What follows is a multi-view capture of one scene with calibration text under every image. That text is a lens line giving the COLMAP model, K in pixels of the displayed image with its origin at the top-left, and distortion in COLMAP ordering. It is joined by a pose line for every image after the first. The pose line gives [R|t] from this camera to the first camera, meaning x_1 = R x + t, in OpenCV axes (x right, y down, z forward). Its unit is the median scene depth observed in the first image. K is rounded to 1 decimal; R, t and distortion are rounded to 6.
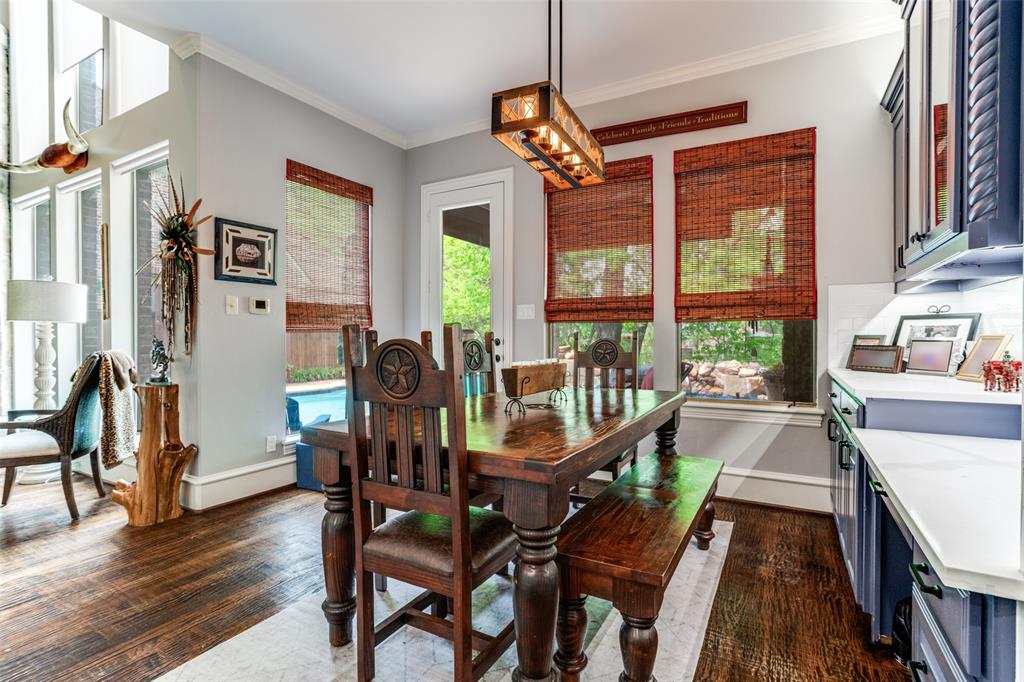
lens RADIAL K [[490.9, 0, 504.8], [0, 490.9, 347.1], [0, 0, 1]] dist [-0.035997, 0.001463]
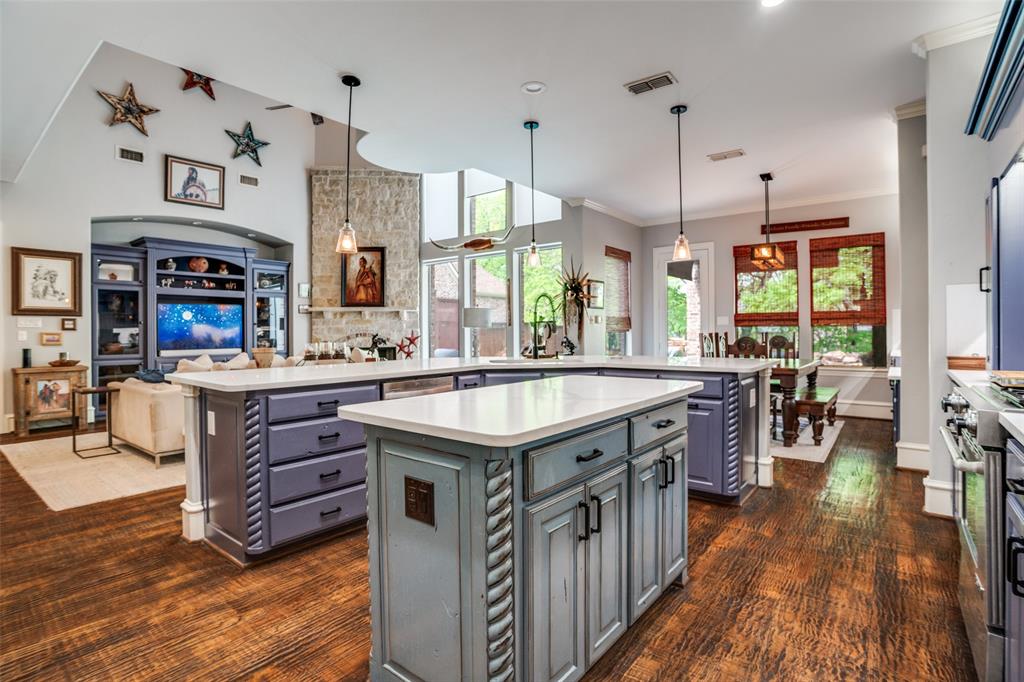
lens RADIAL K [[490.9, 0, 518.1], [0, 490.9, 331.8], [0, 0, 1]] dist [-0.035997, 0.001463]
pose [[0.990231, -0.003172, -0.139403, -0.552497], [0.000729, 0.999845, -0.017570, 0.003673], [0.139438, 0.017297, 0.990080, -1.106234]]
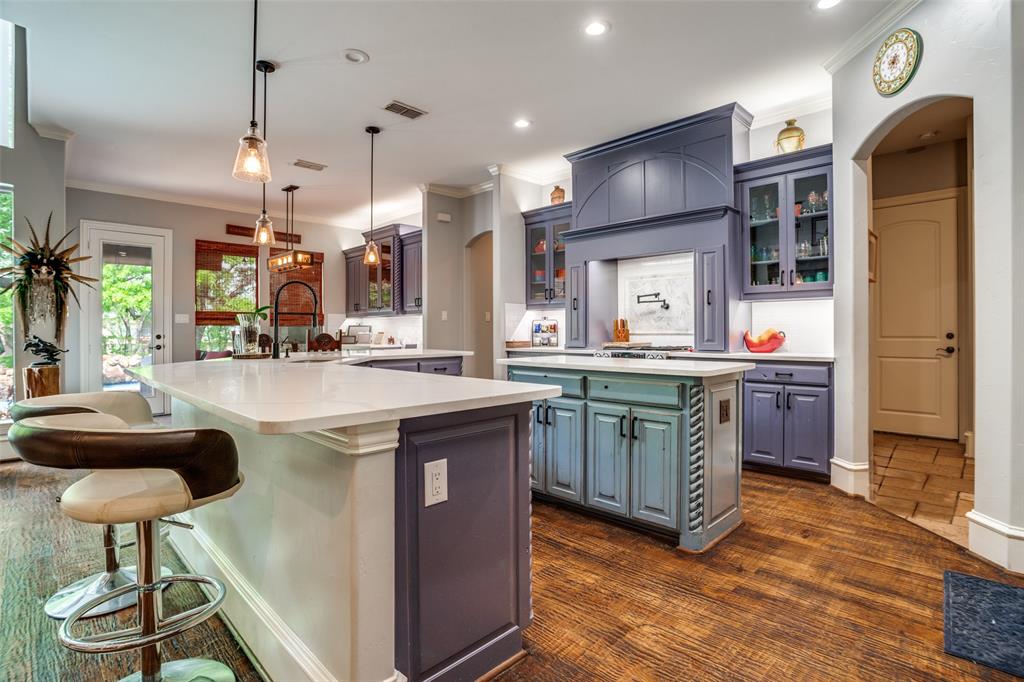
lens RADIAL K [[490.9, 0, 506.6], [0, 490.9, 331.0], [0, 0, 1]] dist [-0.035997, 0.001463]
pose [[0.269548, -0.001424, 0.962986, -1.487116], [0.025028, 0.999671, -0.005528, 0.009581], [-0.962662, 0.025591, 0.269495, -0.604085]]
